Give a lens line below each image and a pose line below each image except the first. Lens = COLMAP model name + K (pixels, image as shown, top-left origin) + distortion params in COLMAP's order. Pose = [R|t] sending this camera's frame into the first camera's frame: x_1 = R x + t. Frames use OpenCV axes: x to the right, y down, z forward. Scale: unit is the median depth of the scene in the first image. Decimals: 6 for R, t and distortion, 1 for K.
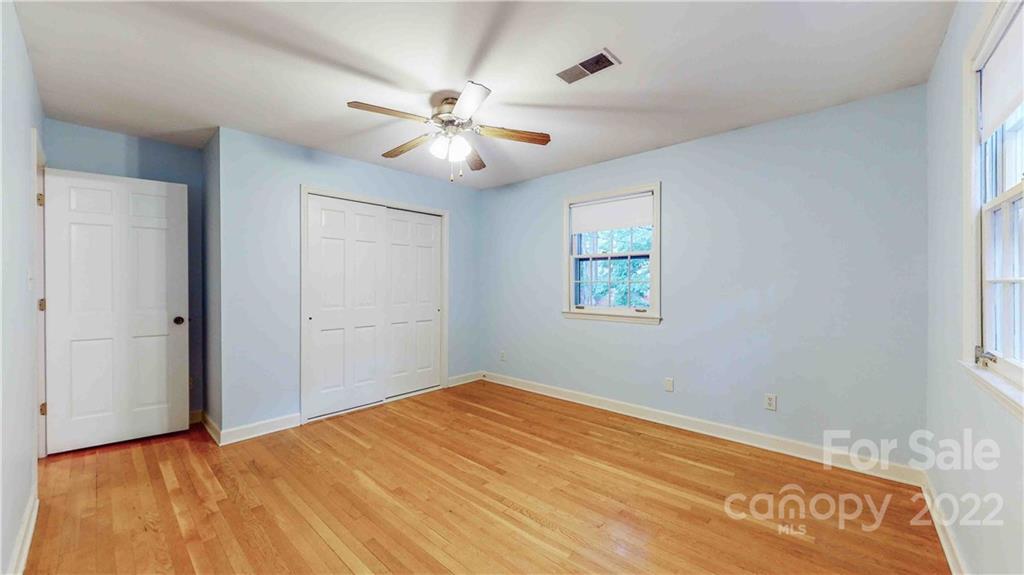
lens RADIAL K [[375.4, 0, 509.9], [0, 375.4, 285.7], [0, 0, 1]] dist [-0.000747, -0.000162]
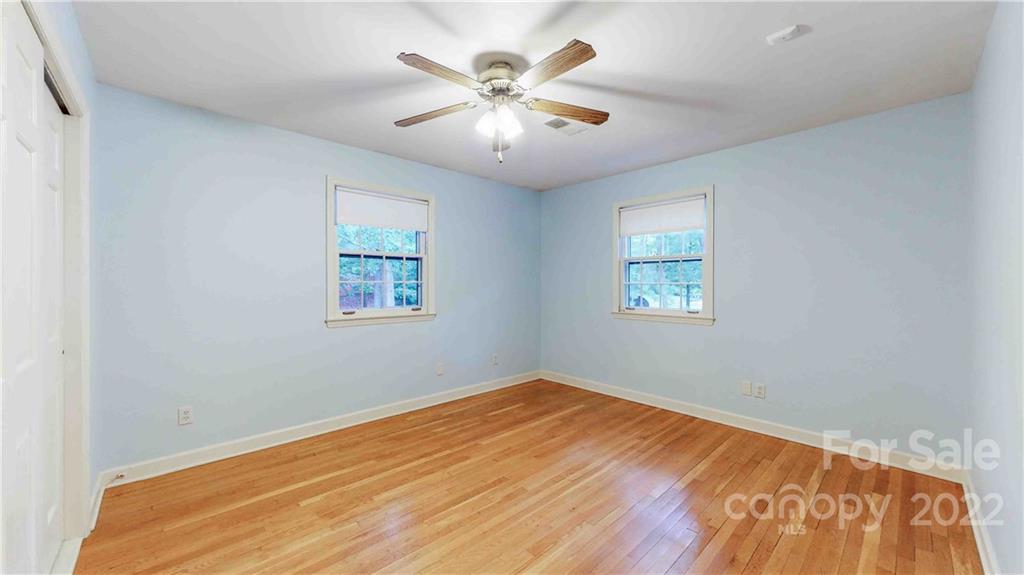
lens RADIAL K [[375.4, 0, 509.9], [0, 375.4, 285.7], [0, 0, 1]] dist [-0.000747, -0.000162]
pose [[0.087837, -0.002854, 0.996131, -0.904054], [0.006174, 0.999978, 0.002321, -0.002655], [-0.996116, 0.005946, 0.087852, 0.828705]]
